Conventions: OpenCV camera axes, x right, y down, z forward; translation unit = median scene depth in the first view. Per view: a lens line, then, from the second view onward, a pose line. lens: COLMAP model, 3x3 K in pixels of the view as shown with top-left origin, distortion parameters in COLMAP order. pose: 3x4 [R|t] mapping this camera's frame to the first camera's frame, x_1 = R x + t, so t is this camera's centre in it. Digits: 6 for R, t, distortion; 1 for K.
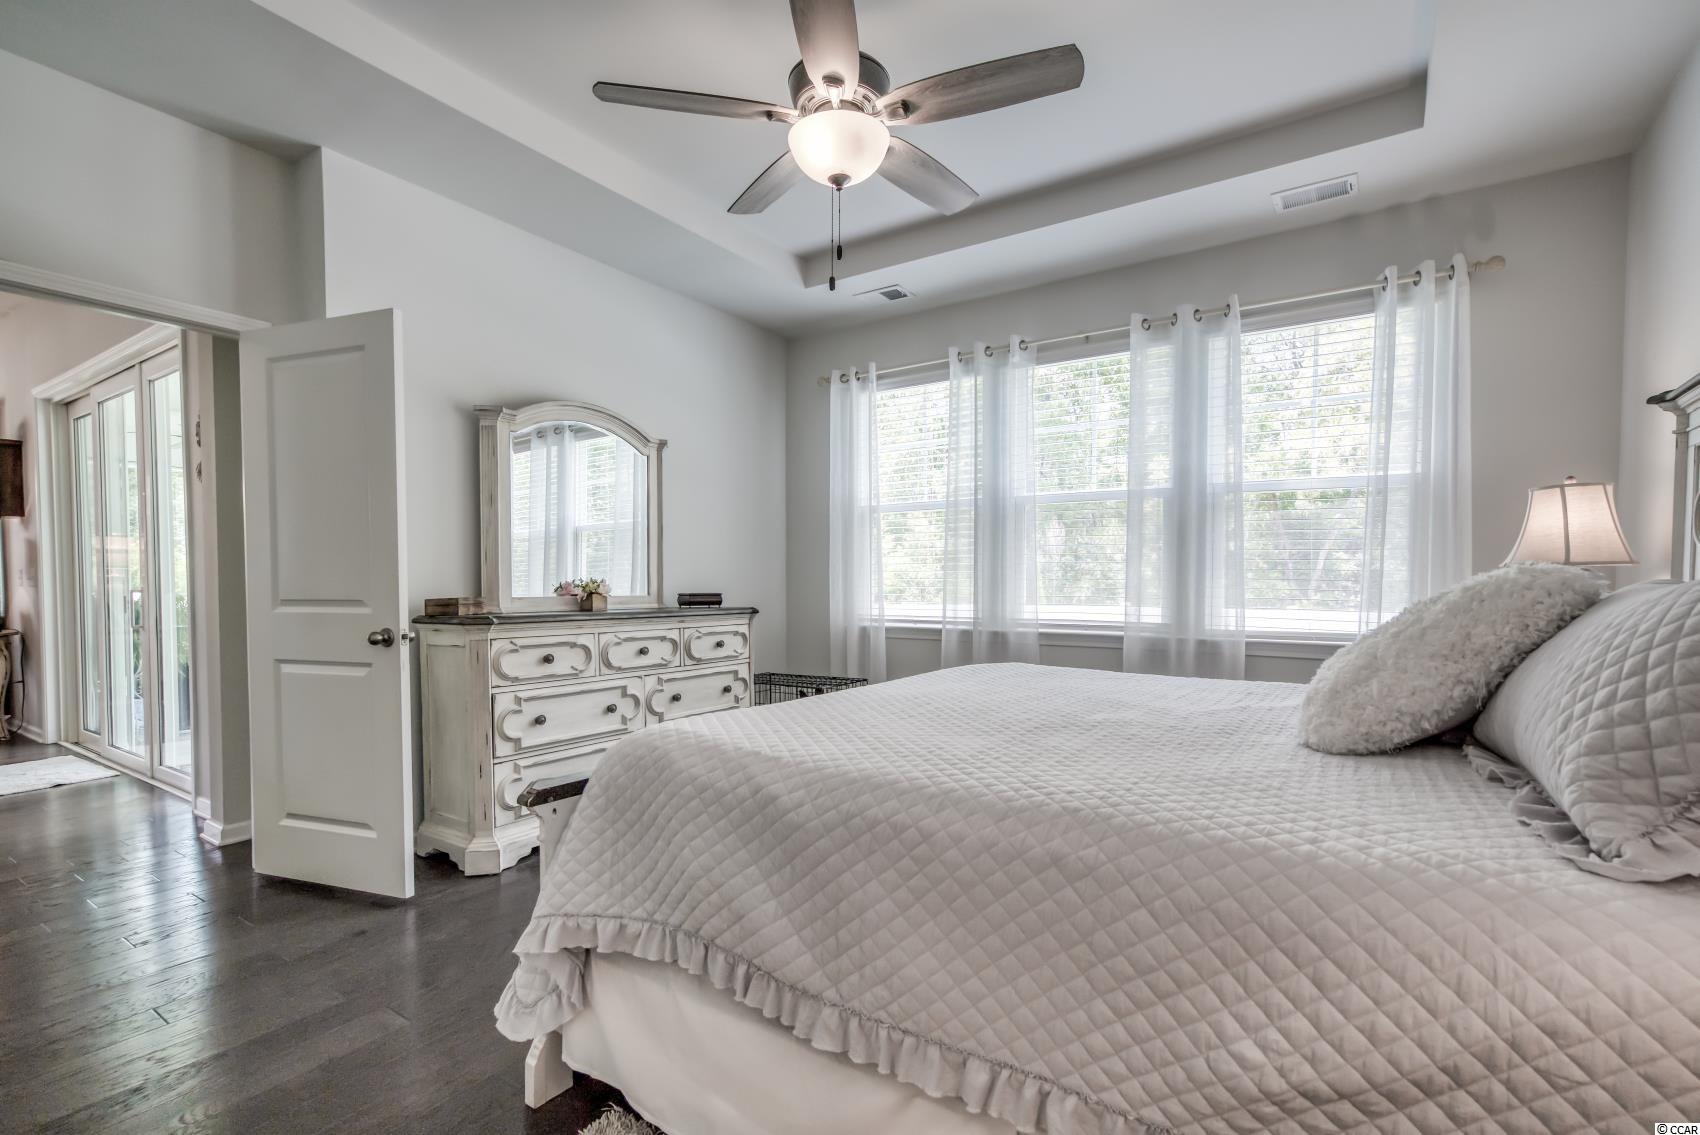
lens RADIAL K [[776.5, 0, 861.0], [0, 776.5, 595.5], [0, 0, 1]] dist [-0.000558, 0.001357]
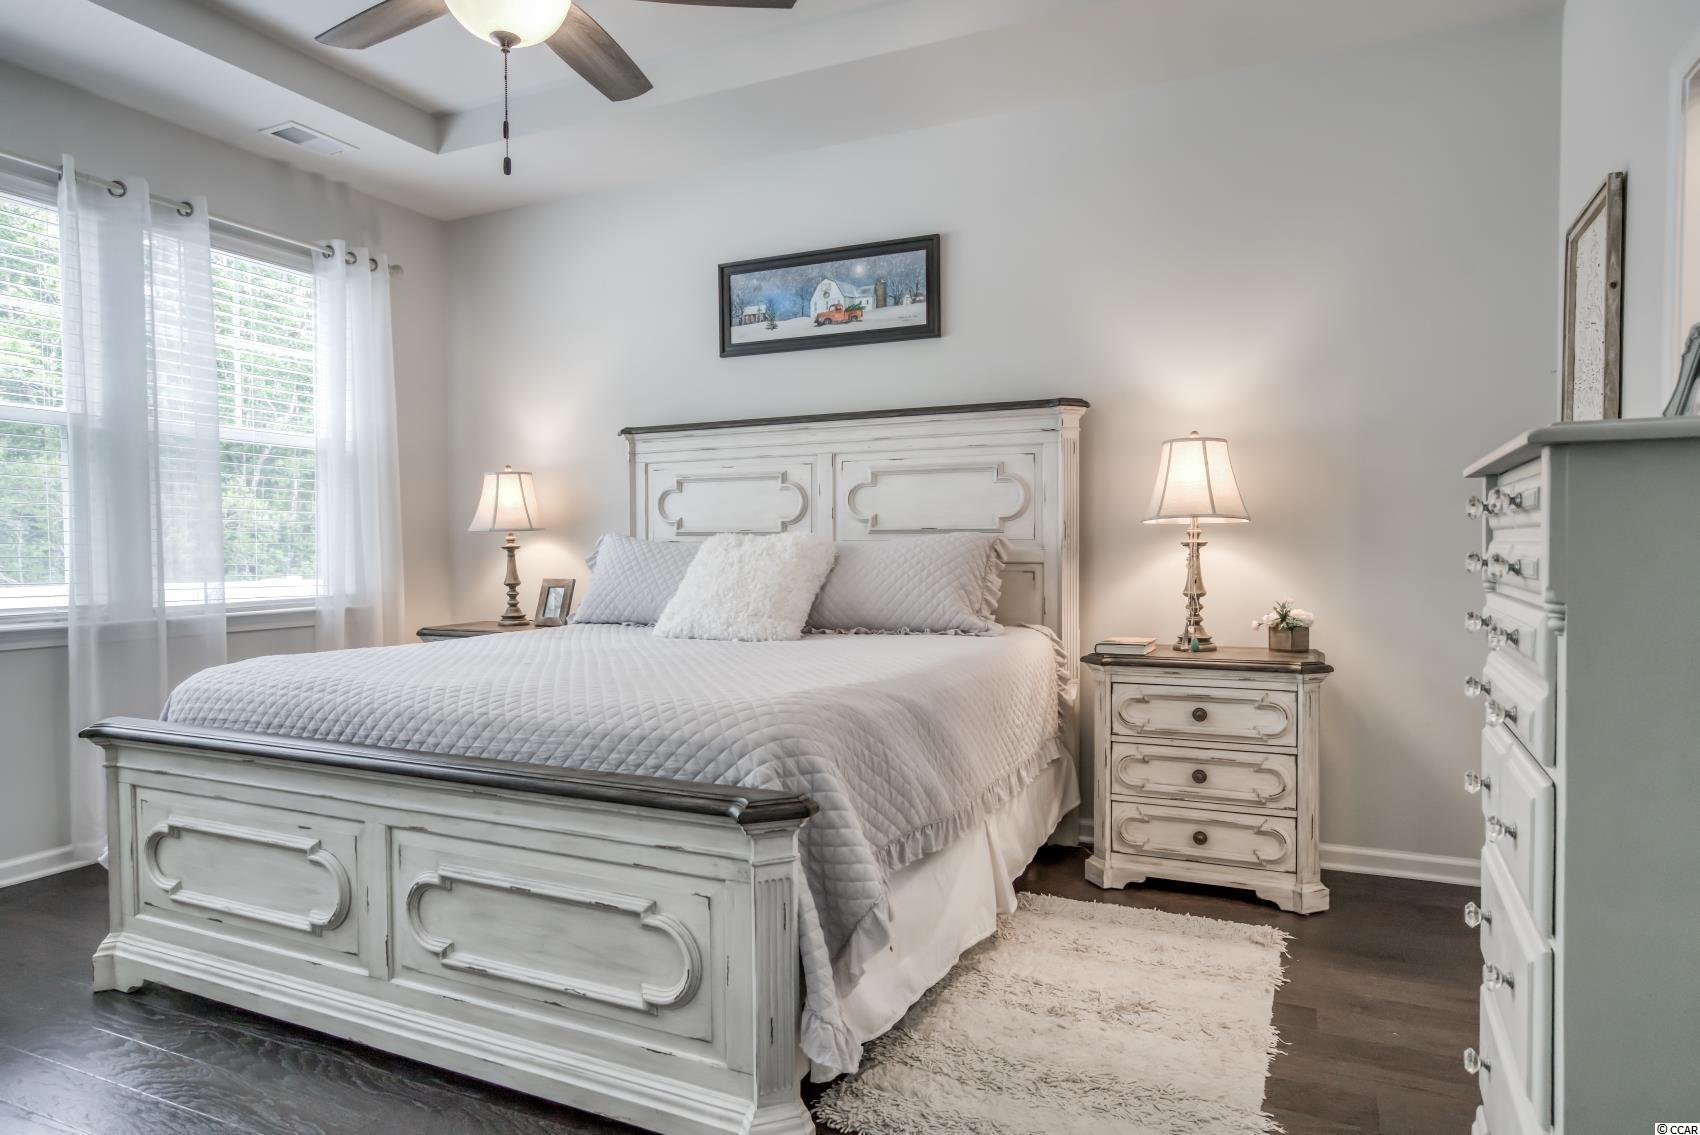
lens RADIAL K [[1028.6, 0, 846.5], [0, 1028.6, 567.6], [0, 0, 1]] dist [0.015566, 0.010898]
pose [[-0.153106, -0.026418, 0.987857, -0.764085], [0.028904, 0.999095, 0.031198, -0.009582], [-0.987787, 0.033330, -0.152204, 0.534328]]
